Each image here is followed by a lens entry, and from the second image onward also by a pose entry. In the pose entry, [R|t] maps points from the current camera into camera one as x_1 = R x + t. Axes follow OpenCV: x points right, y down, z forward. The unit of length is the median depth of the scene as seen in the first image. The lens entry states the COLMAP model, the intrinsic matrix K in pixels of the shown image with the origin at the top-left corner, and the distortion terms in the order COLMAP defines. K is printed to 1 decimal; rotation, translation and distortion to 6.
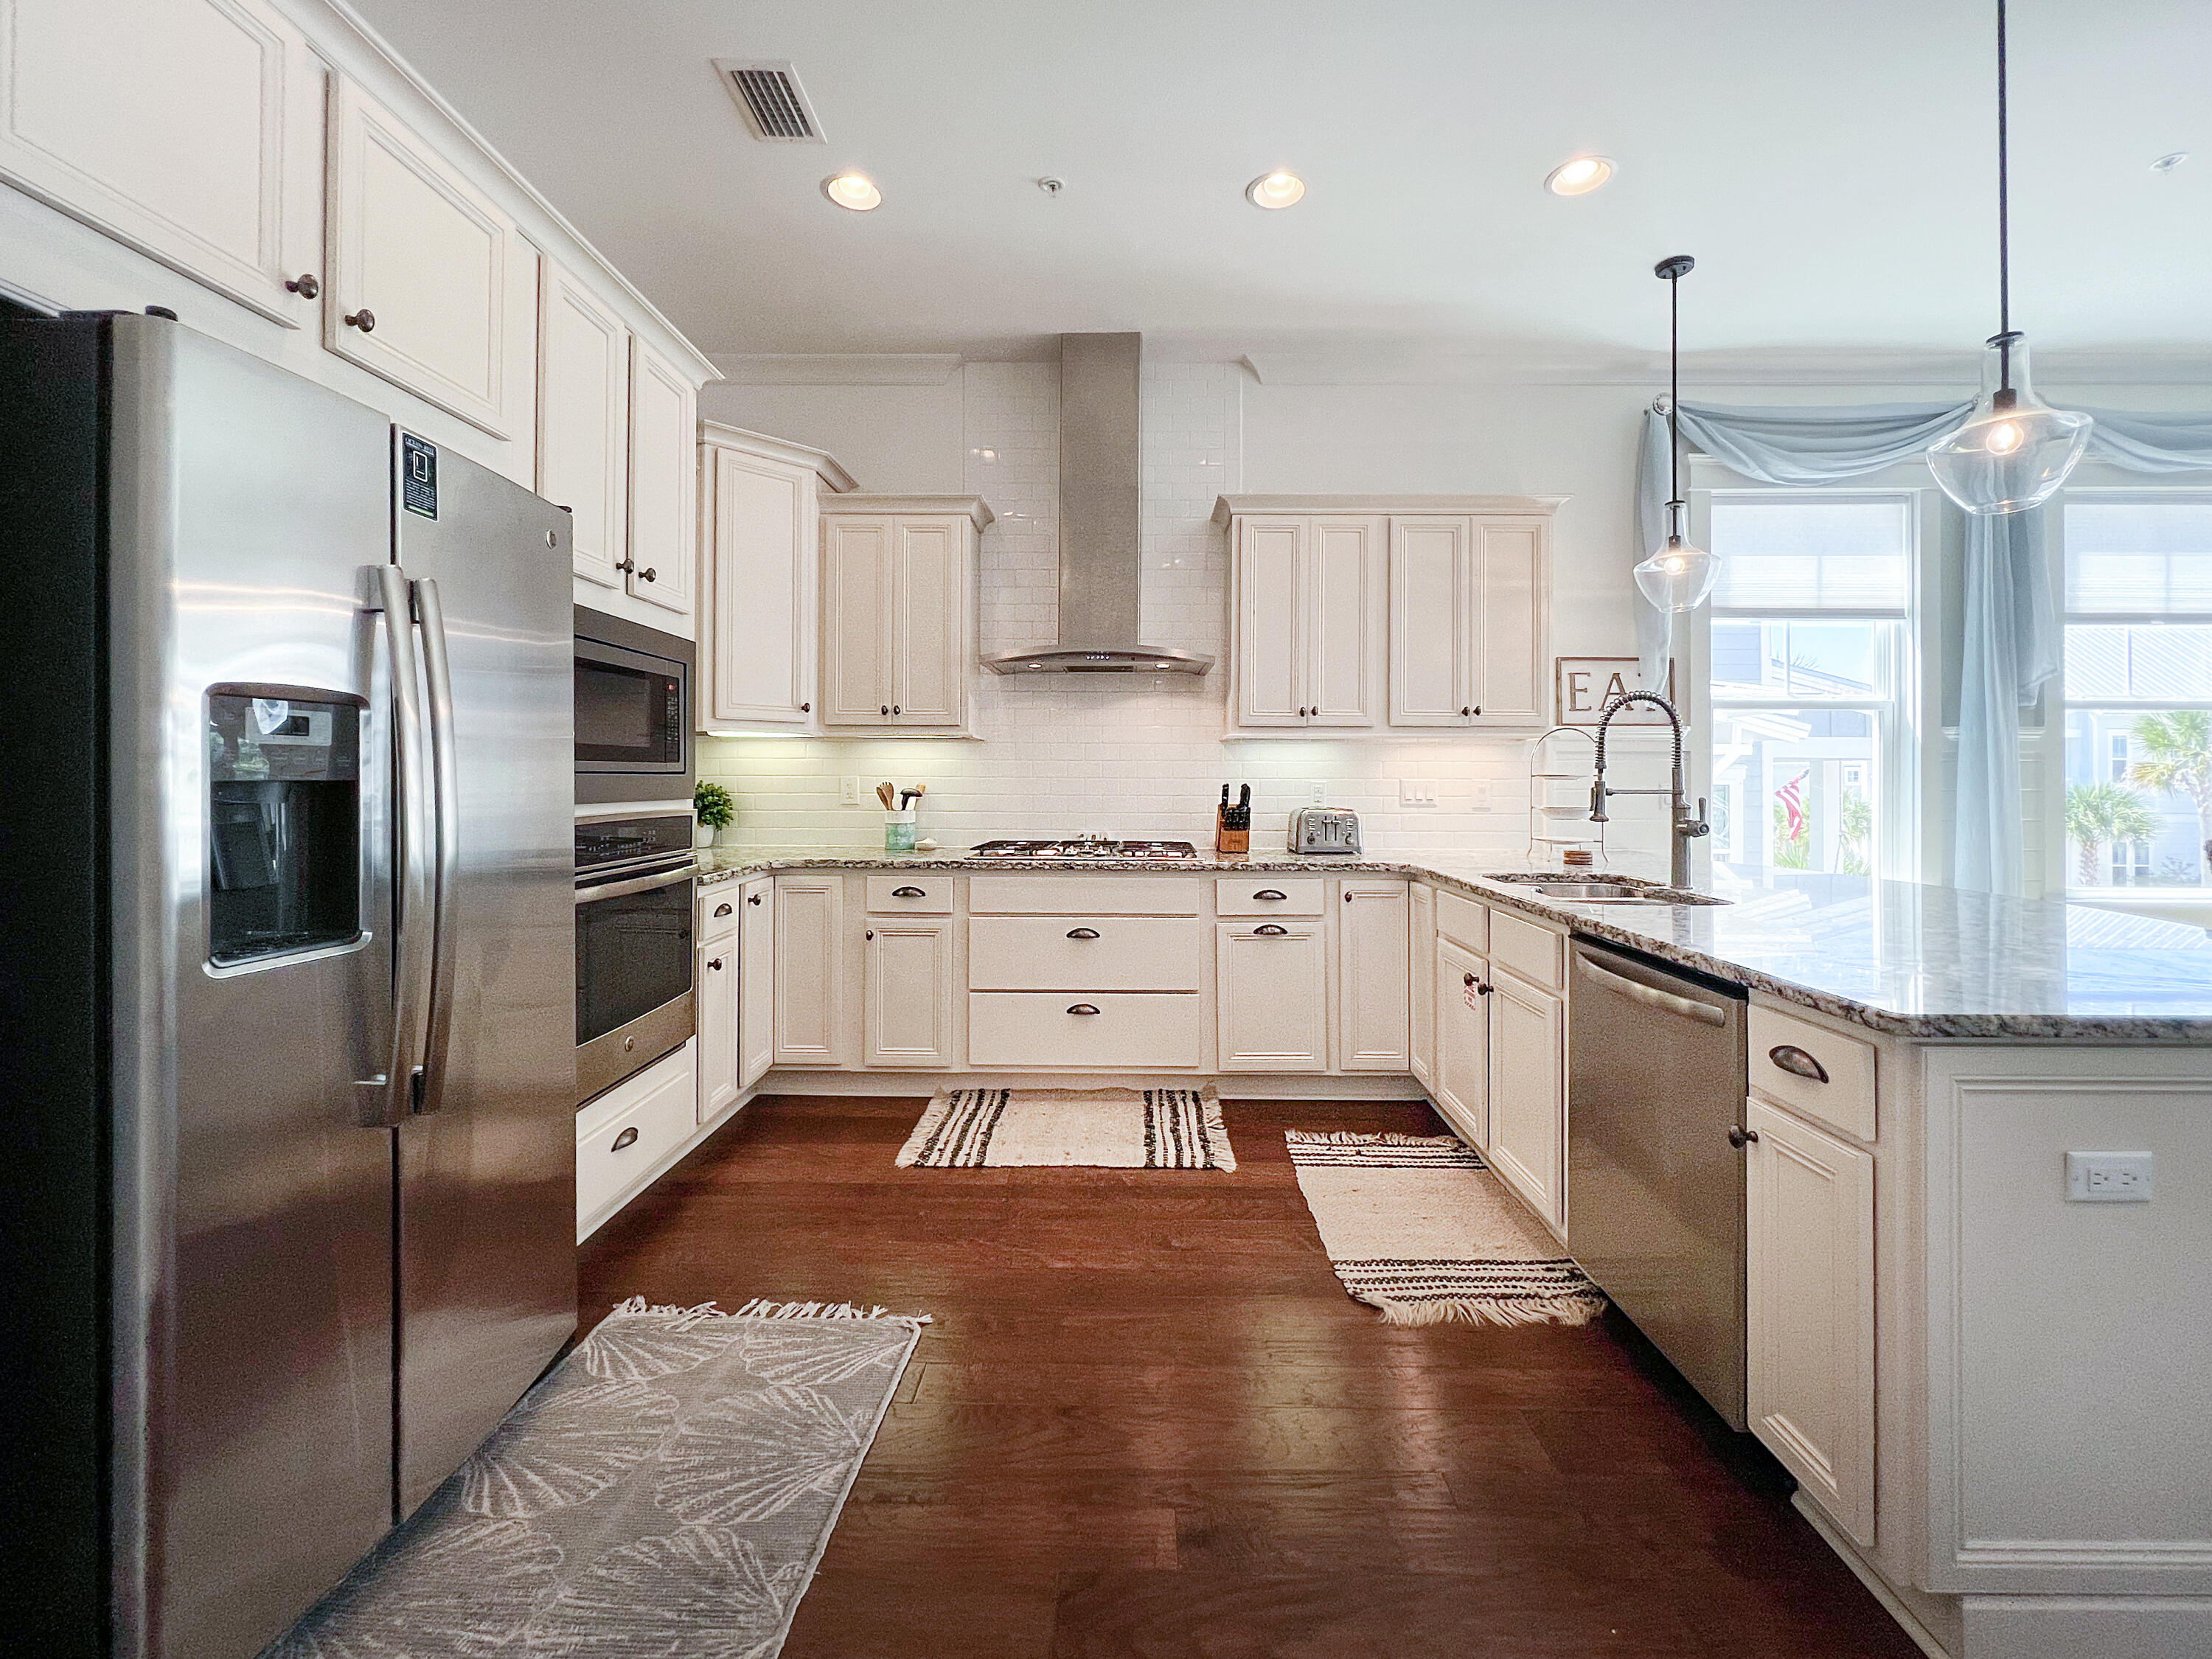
lens RADIAL K [[903.7, 0, 1112.7], [0, 903.7, 769.8], [0, 0, 1]] dist [-0.002501, 0.000477]
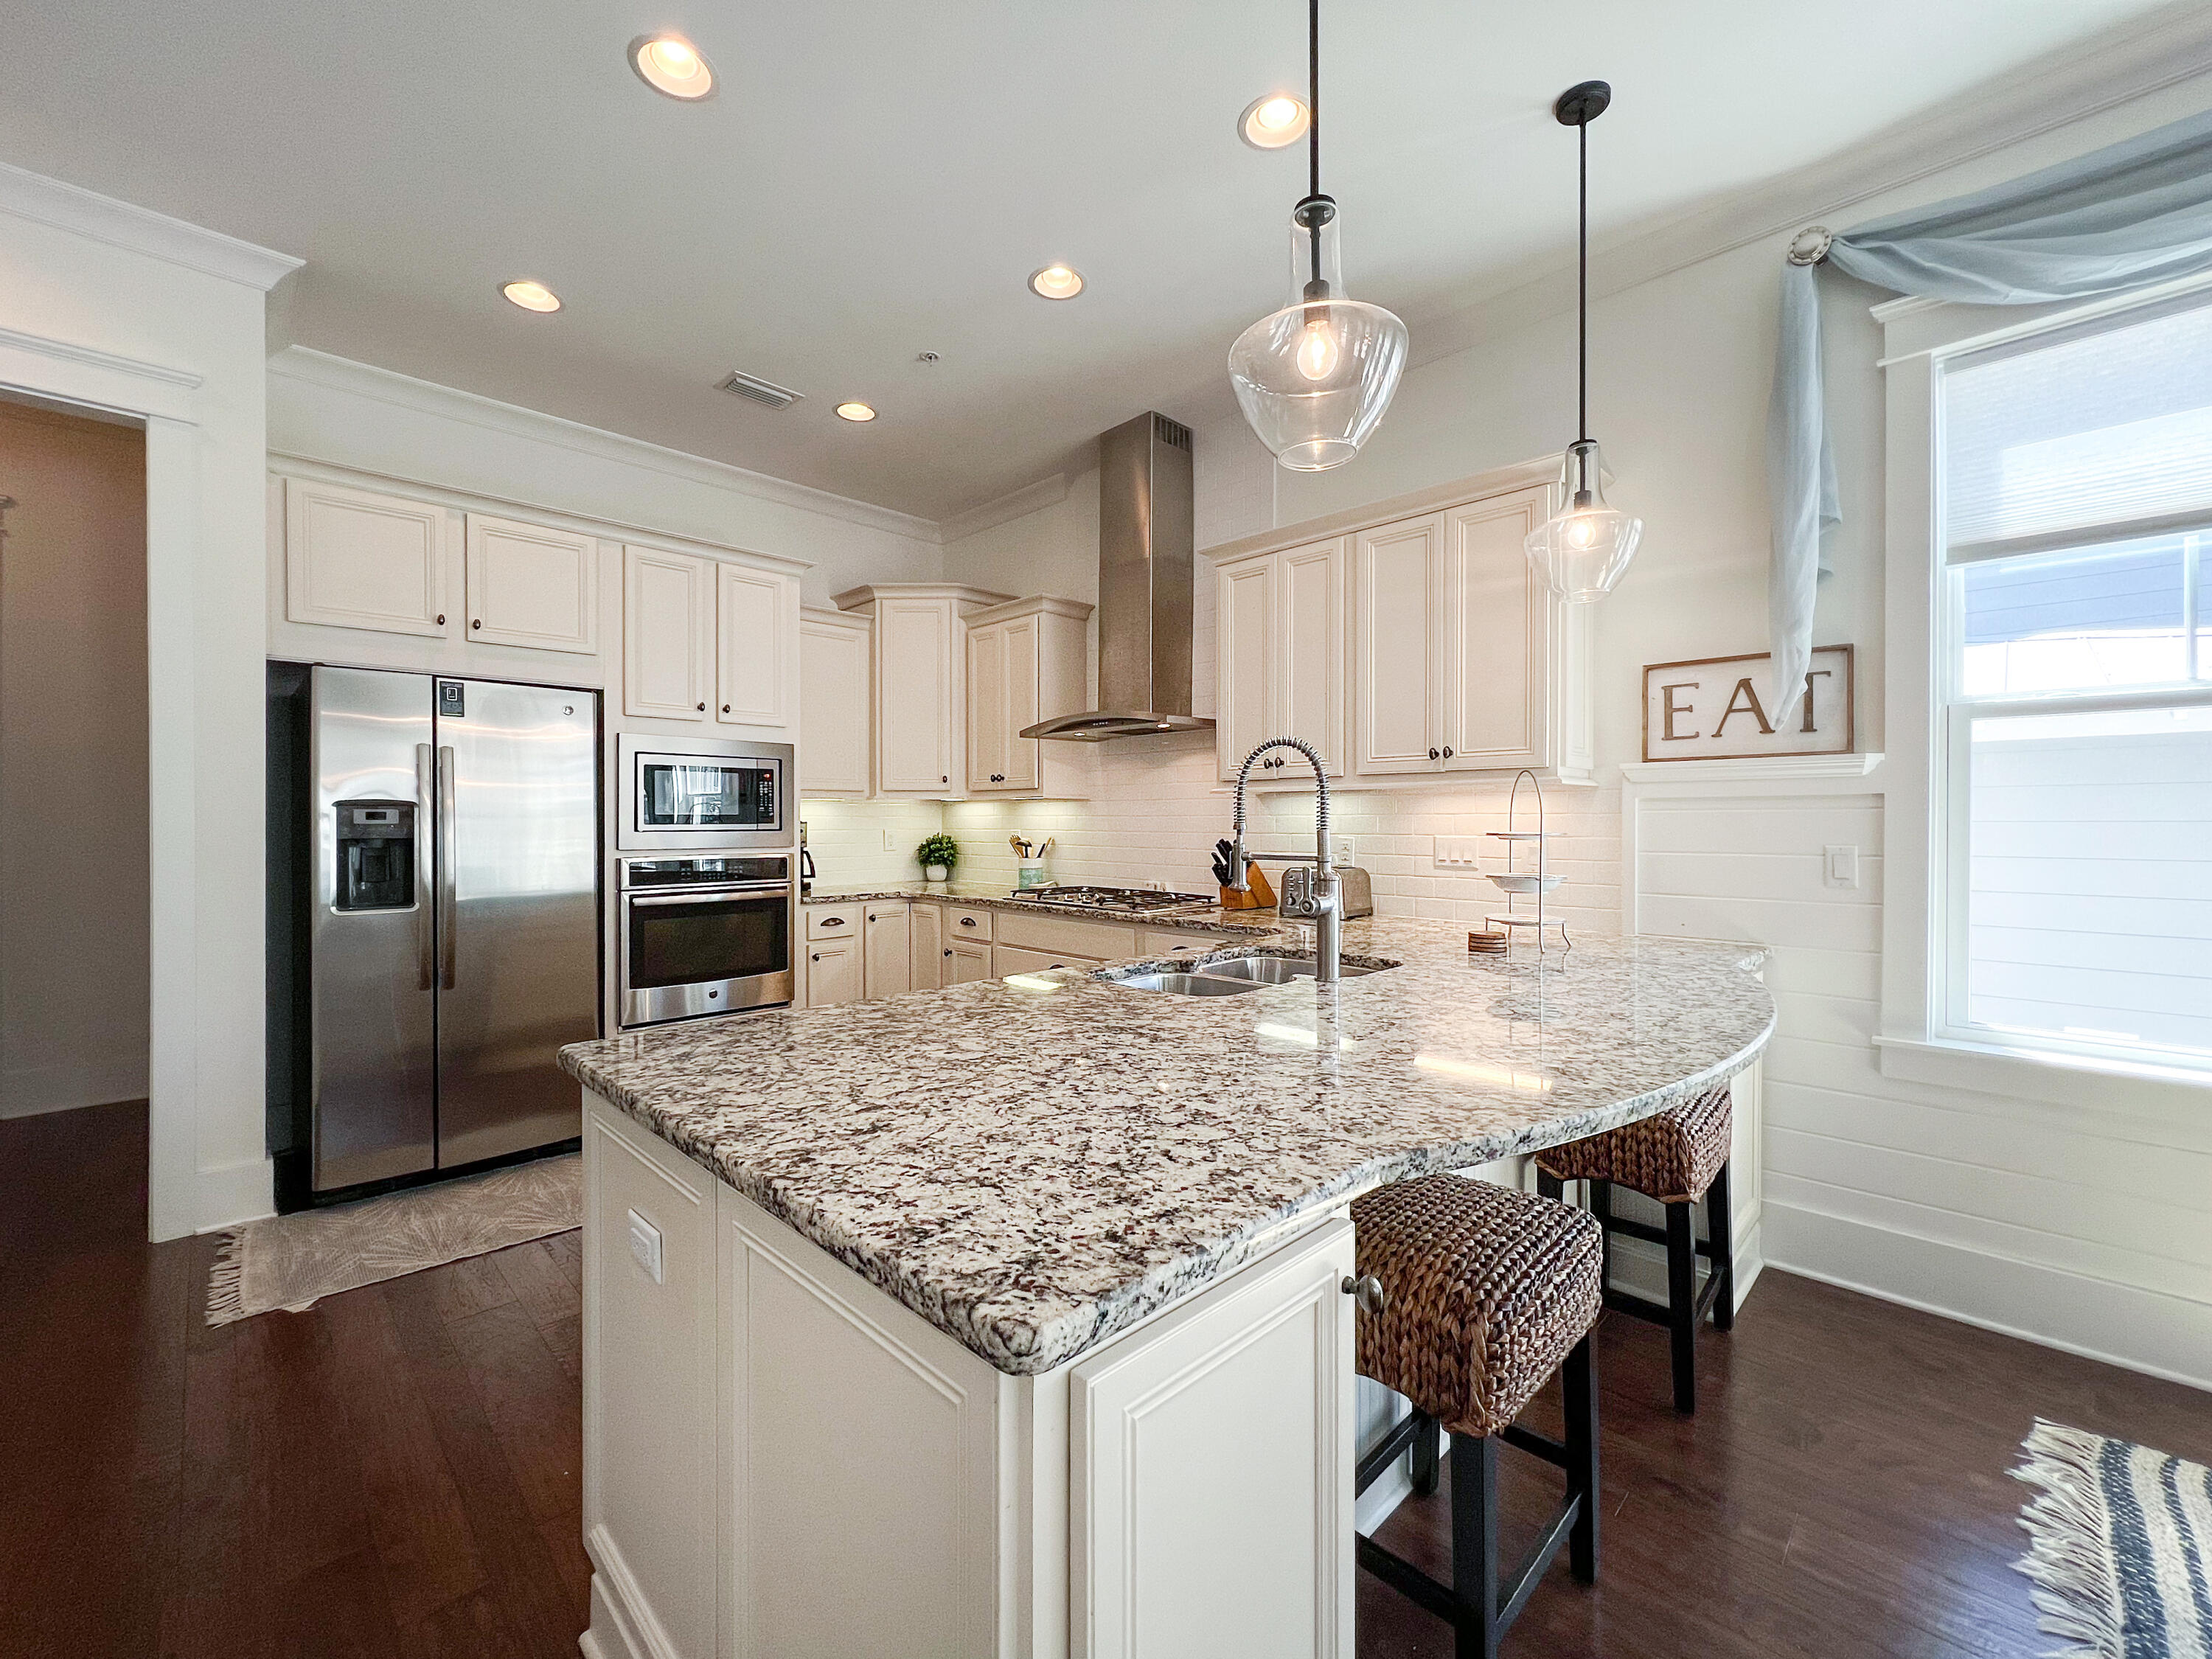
lens RADIAL K [[903.7, 0, 1104.9], [0, 903.7, 818.2], [0, 0, 1]] dist [-0.002501, 0.000477]
pose [[0.713370, -0.004400, -0.700773, 0.803447], [0.007938, 0.999967, 0.001802, -0.011232], [0.700742, -0.006848, 0.713382, 0.230546]]
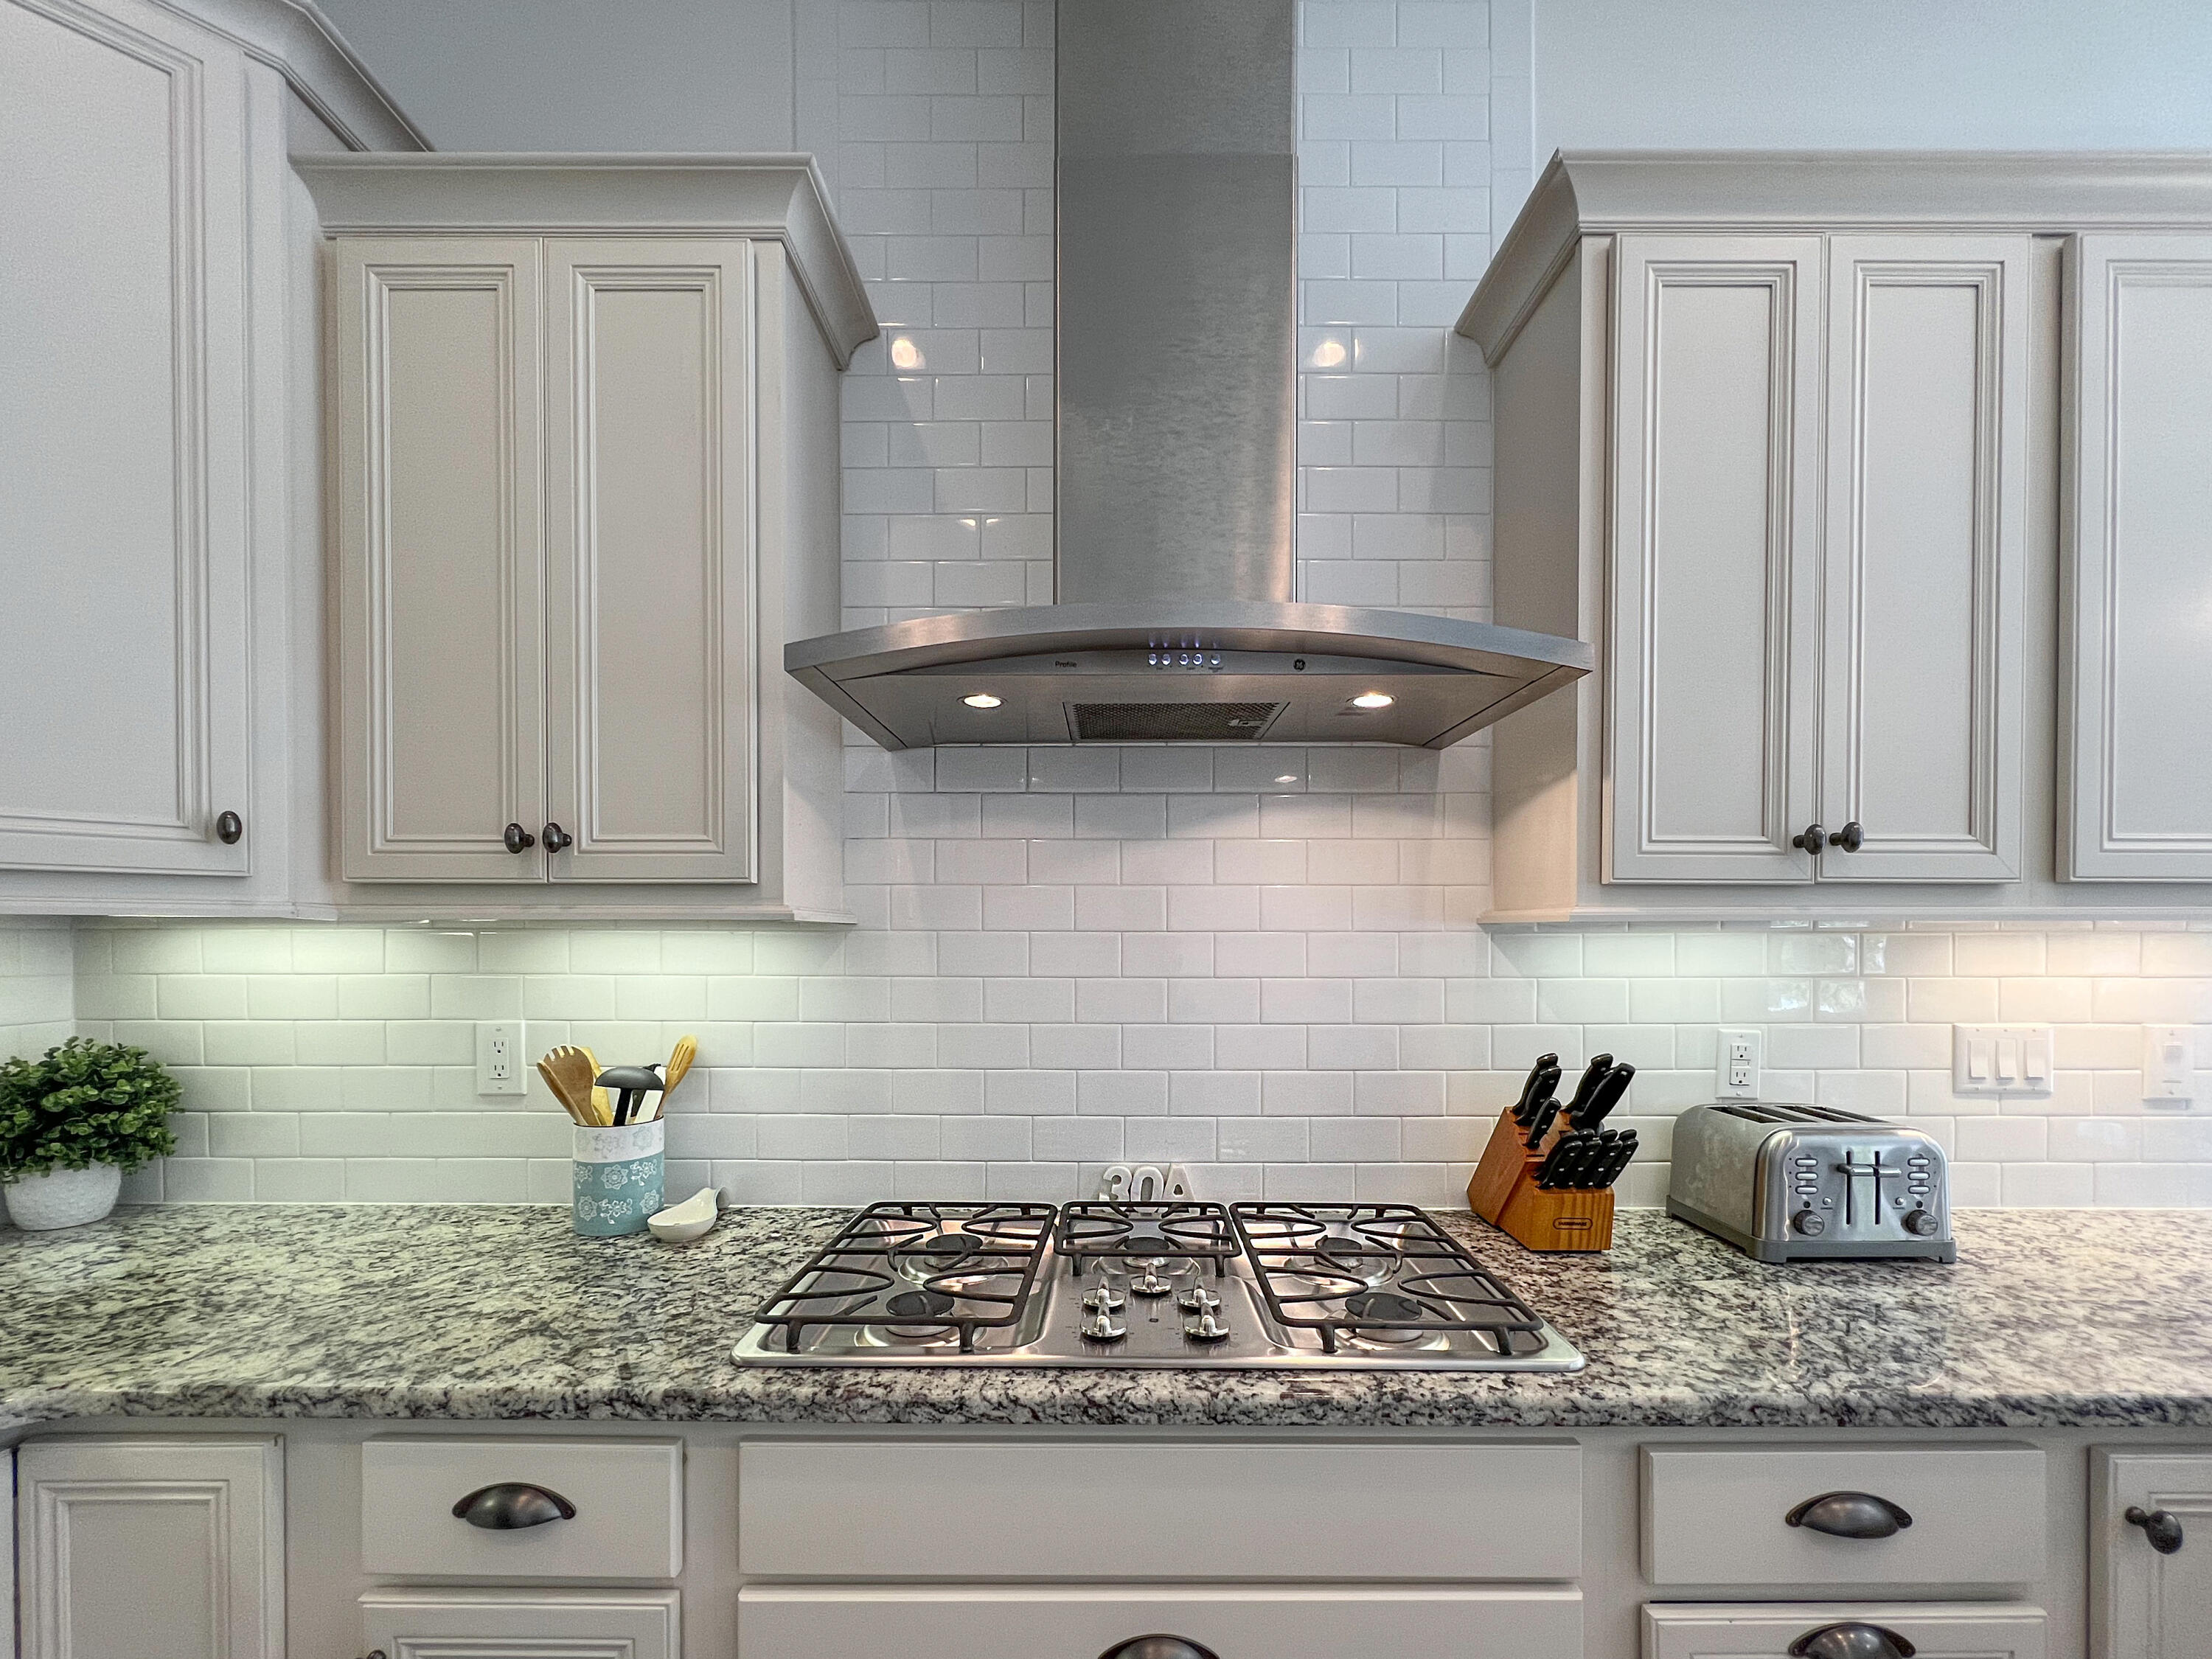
lens RADIAL K [[903.7, 0, 1108.0], [0, 903.7, 956.0], [0, 0, 1]] dist [-0.002501, 0.000477]
pose [[0.999894, -0.003450, 0.014124, -0.048716], [0.003168, 0.999796, 0.019950, -0.032012], [-0.014190, -0.019903, 0.999701, 0.733598]]
